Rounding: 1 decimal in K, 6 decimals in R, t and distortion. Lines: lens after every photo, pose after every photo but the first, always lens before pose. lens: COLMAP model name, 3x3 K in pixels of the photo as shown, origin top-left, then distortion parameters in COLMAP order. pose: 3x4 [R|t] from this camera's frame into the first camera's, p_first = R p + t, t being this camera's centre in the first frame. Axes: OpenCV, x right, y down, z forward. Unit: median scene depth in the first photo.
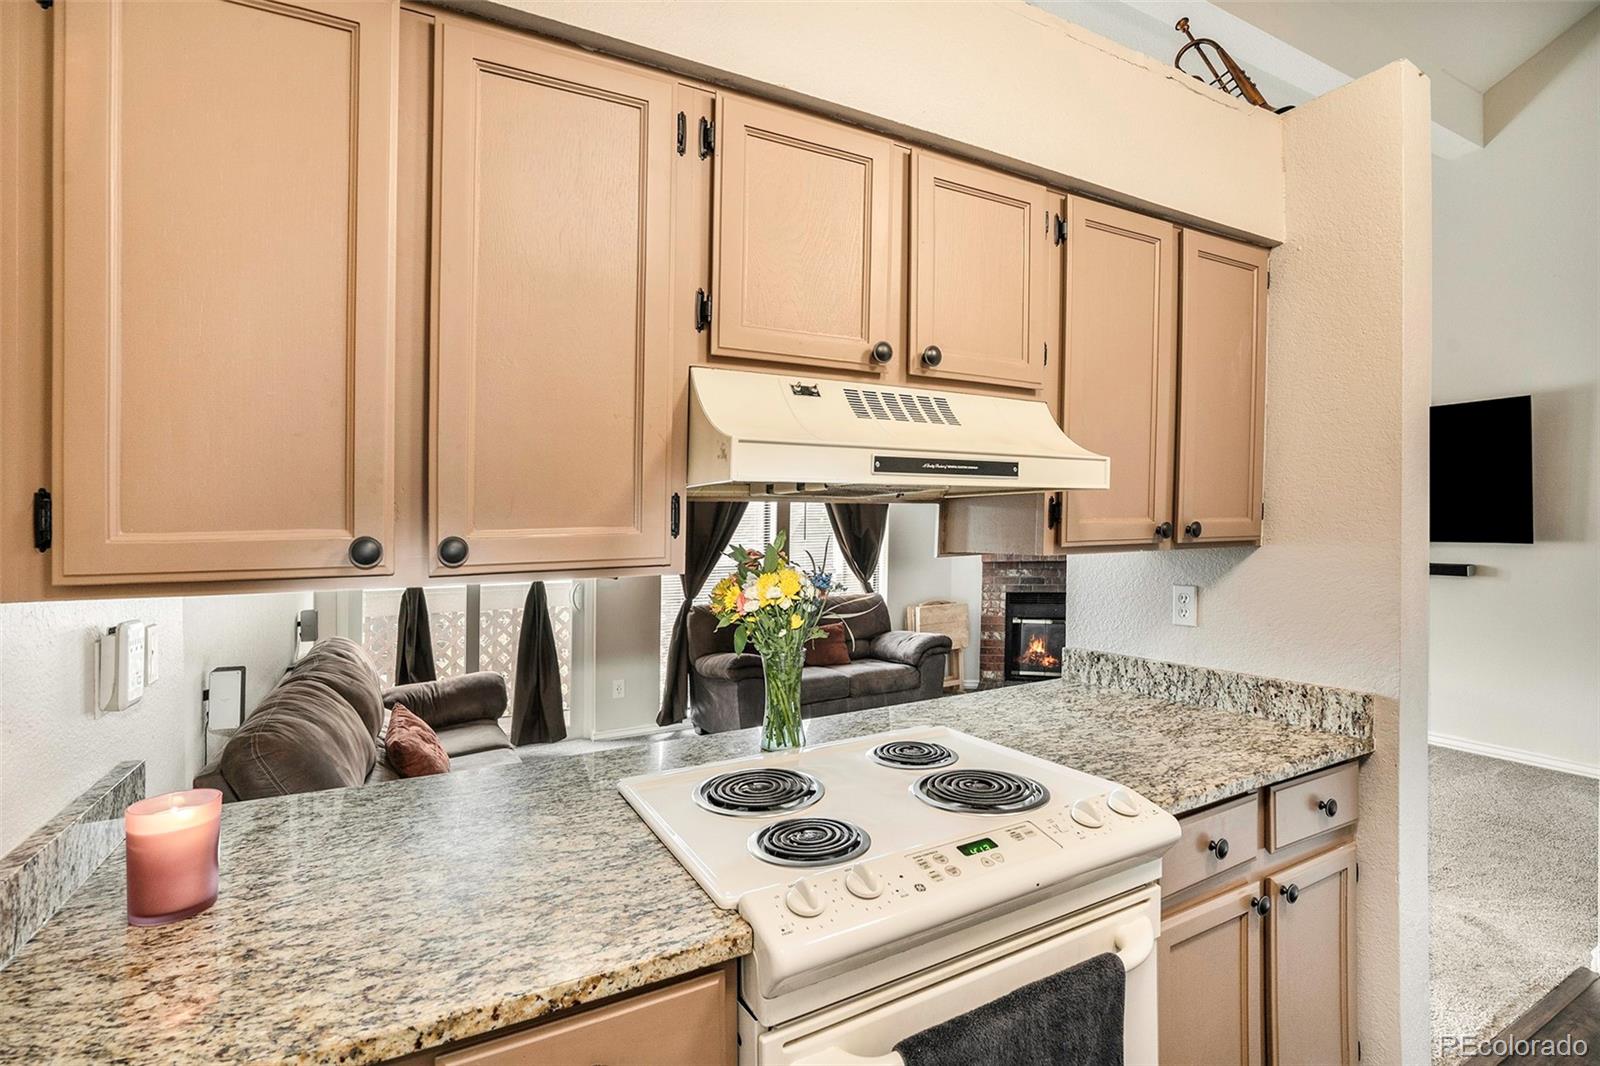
lens RADIAL K [[738.8, 0, 806.7], [0, 738.8, 532.2], [0, 0, 1]] dist [-0.020936, 0.000815]
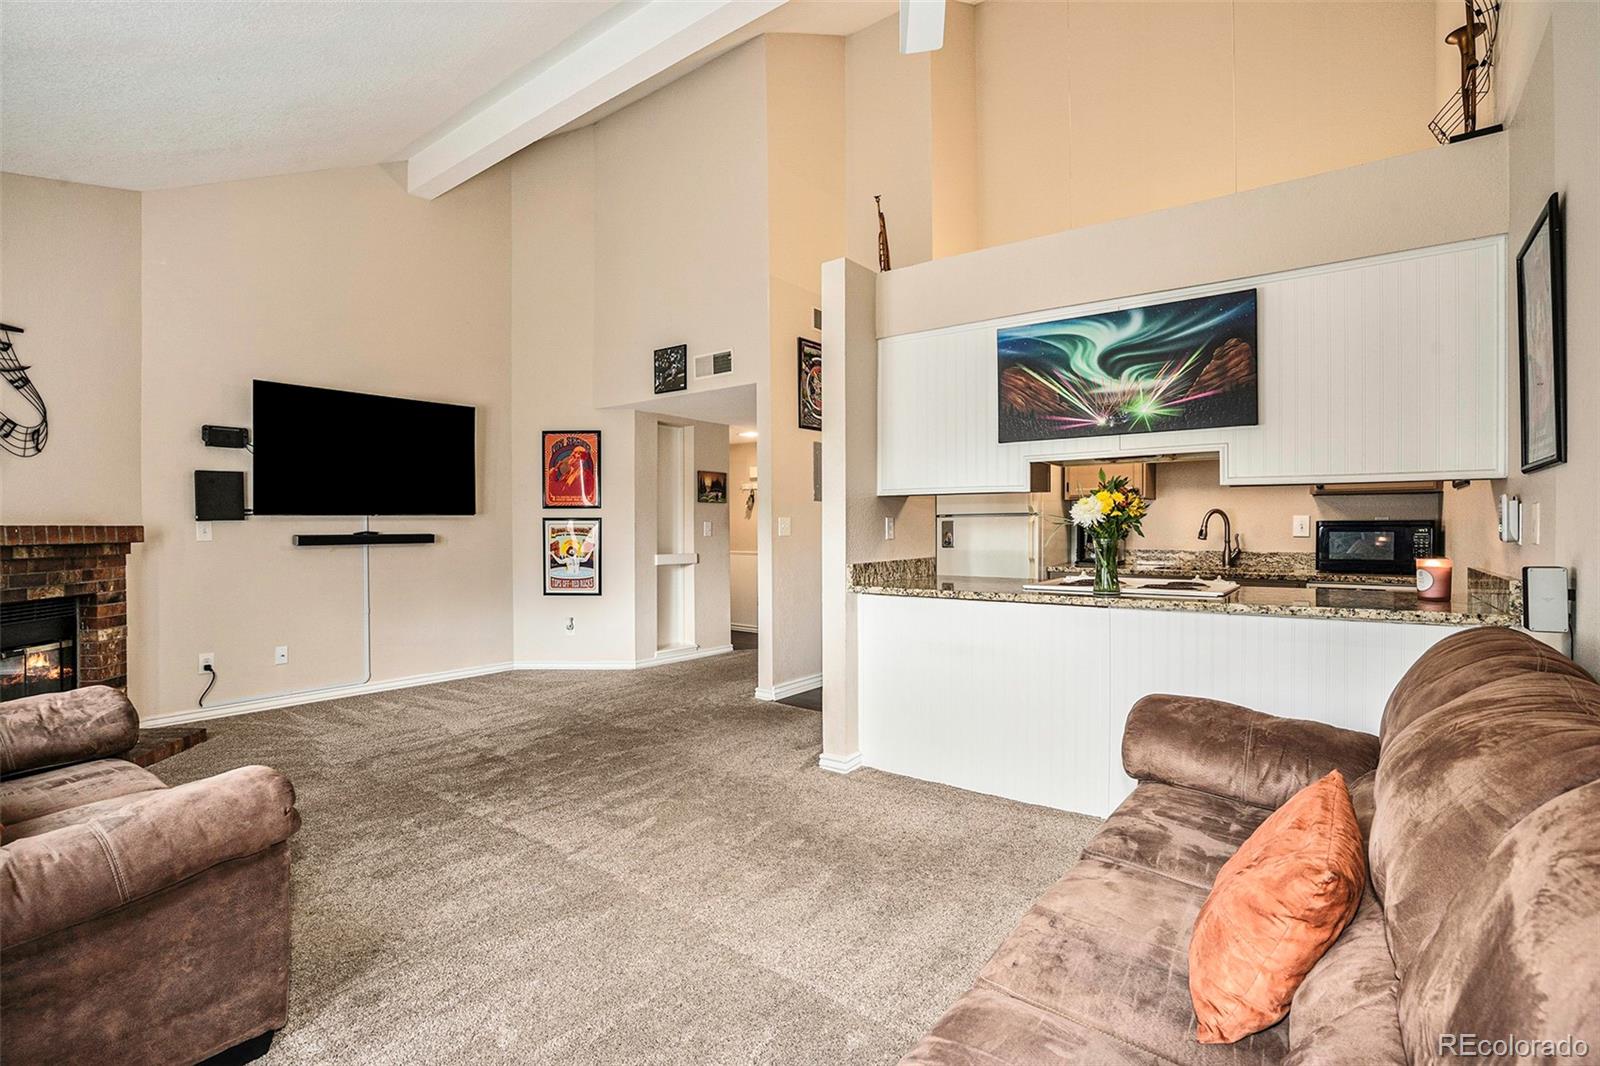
lens RADIAL K [[738.8, 0, 806.7], [0, 738.8, 532.2], [0, 0, 1]] dist [-0.020936, 0.000815]
pose [[-0.402088, 0.014453, 0.915487, -0.473678], [0.013938, 0.999856, -0.009664, 0.051775], [-0.915495, 0.008874, -0.402232, 0.823260]]
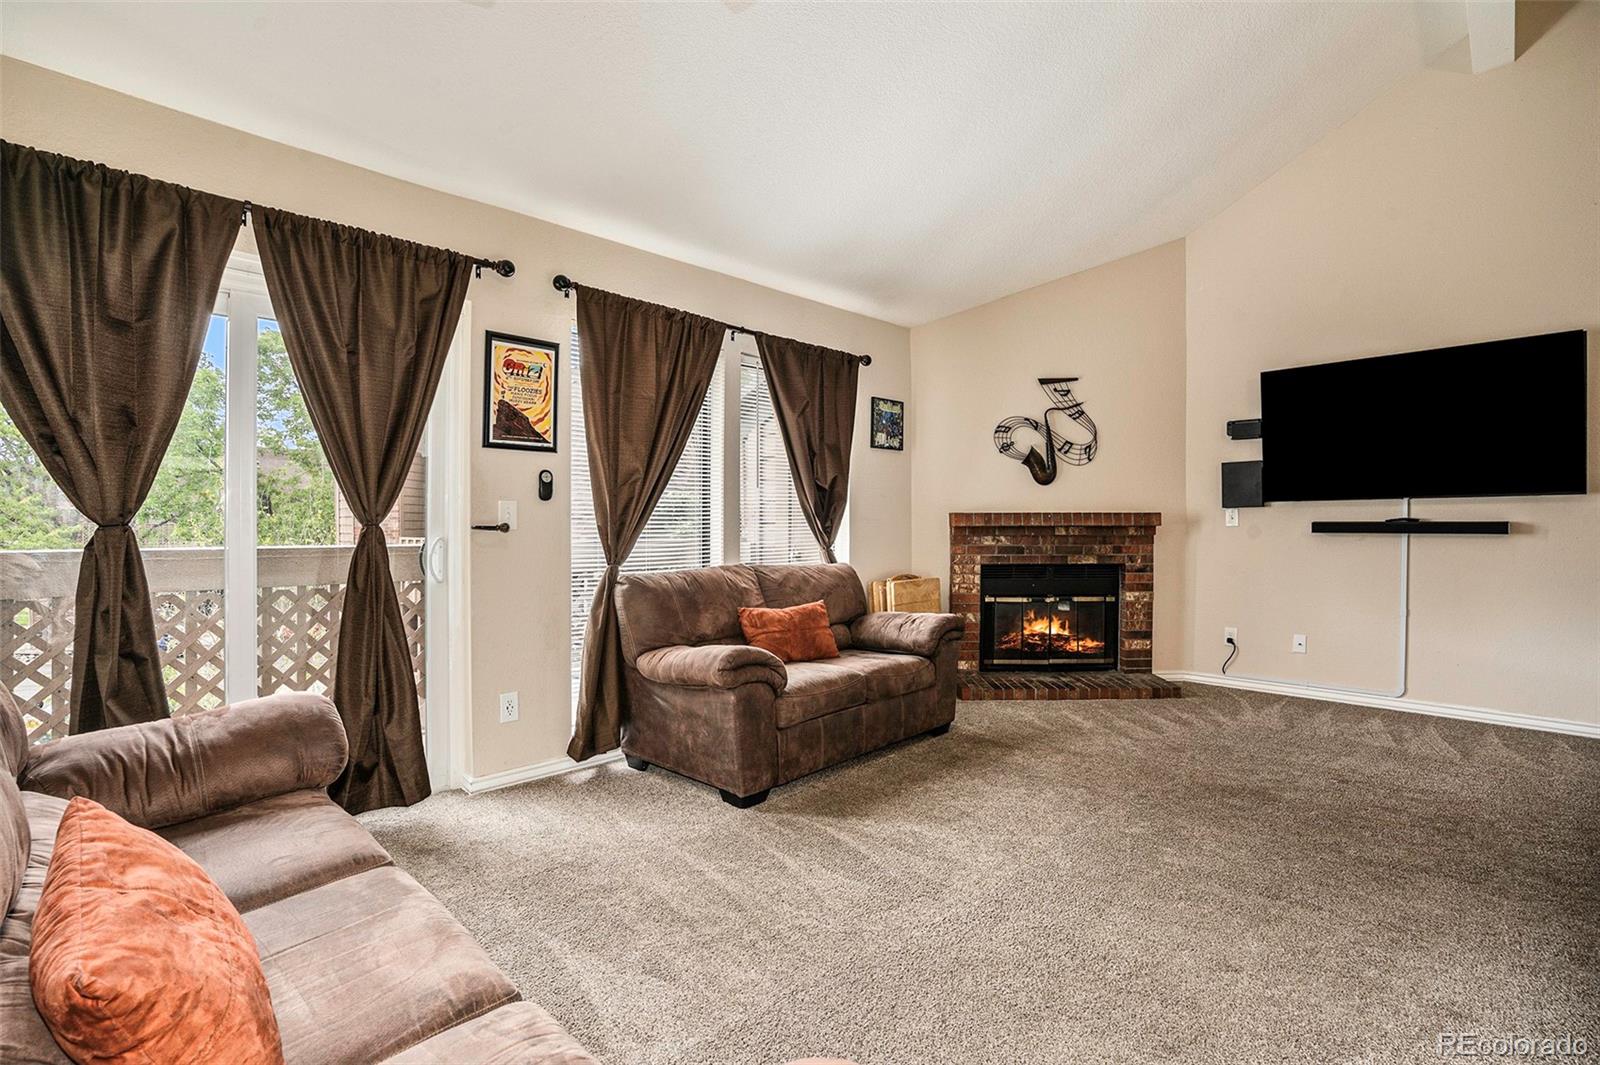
lens RADIAL K [[749.9, 0, 800.0], [0, 749.9, 532.5], [0, 0, 1]] dist [-0.057820, 0.051064]
pose [[0.962179, 0.014430, 0.272035, -0.188202], [-0.017367, 0.999814, 0.008393, 0.054019], [-0.271863, -0.012800, 0.962251, 0.324140]]
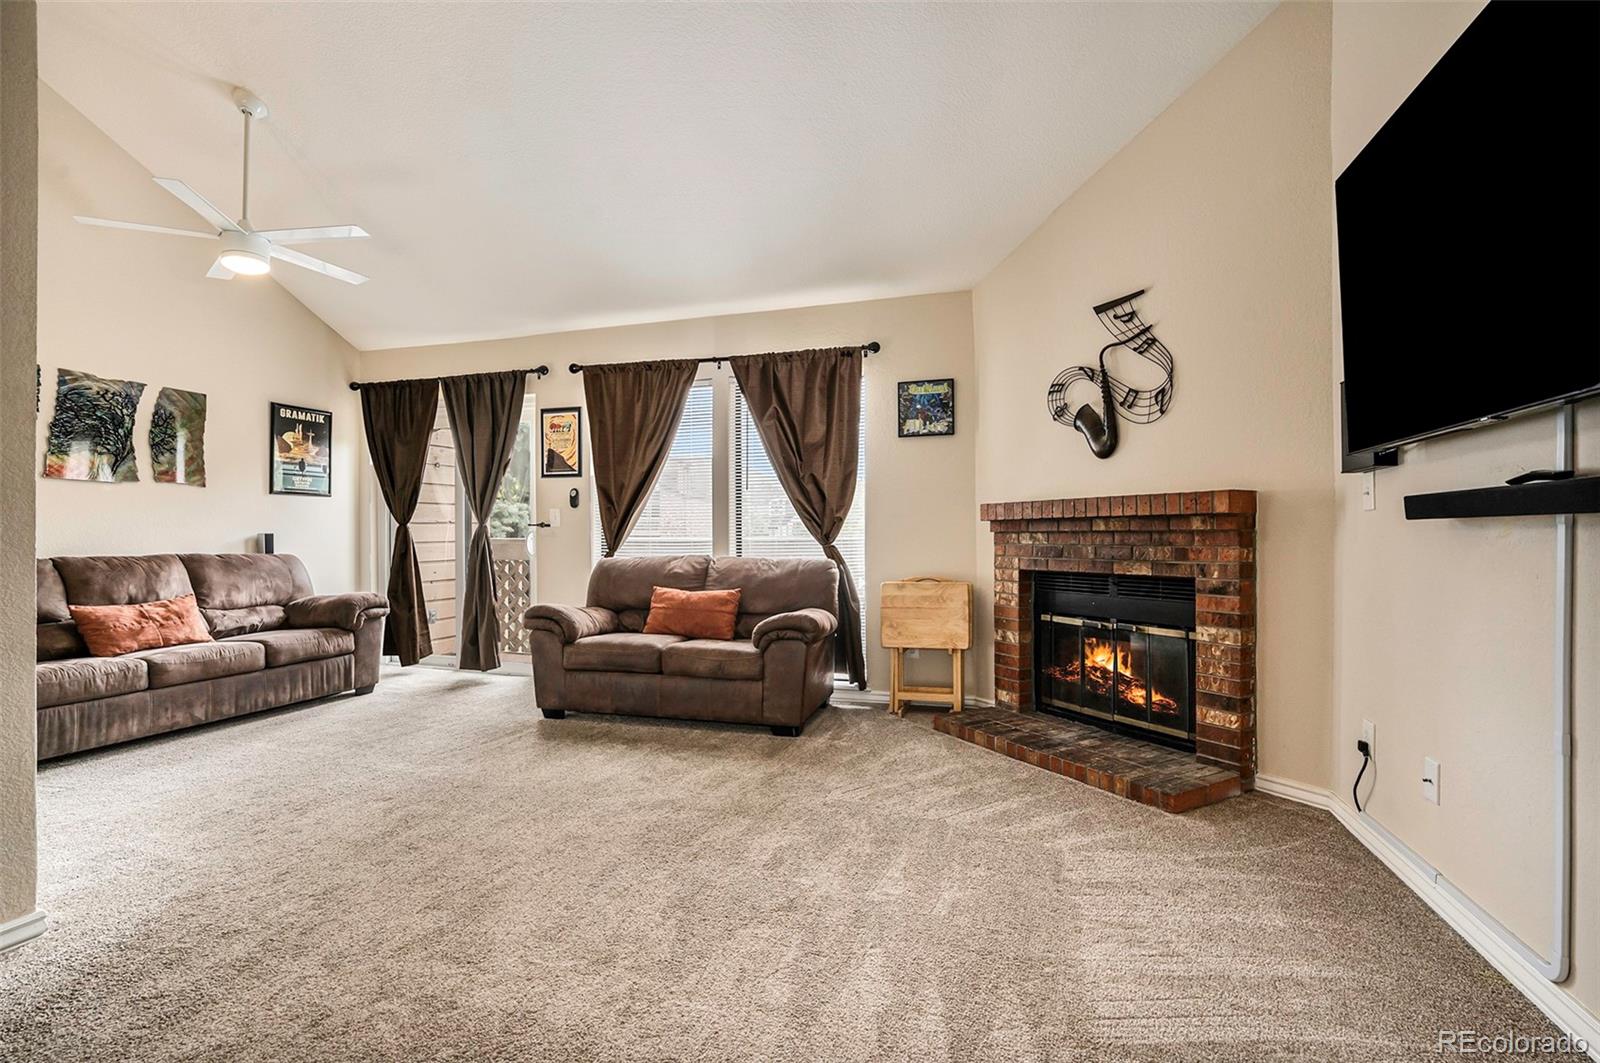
lens RADIAL K [[749.9, 0, 800.0], [0, 749.9, 531.5], [0, 0, 1]] dist [-0.057820, 0.051064]
pose [[0.688825, 0.011267, -0.724840, 0.761094], [-0.008223, 0.999936, 0.007728, 0.057575], [0.724881, 0.000637, 0.688874, 0.536191]]
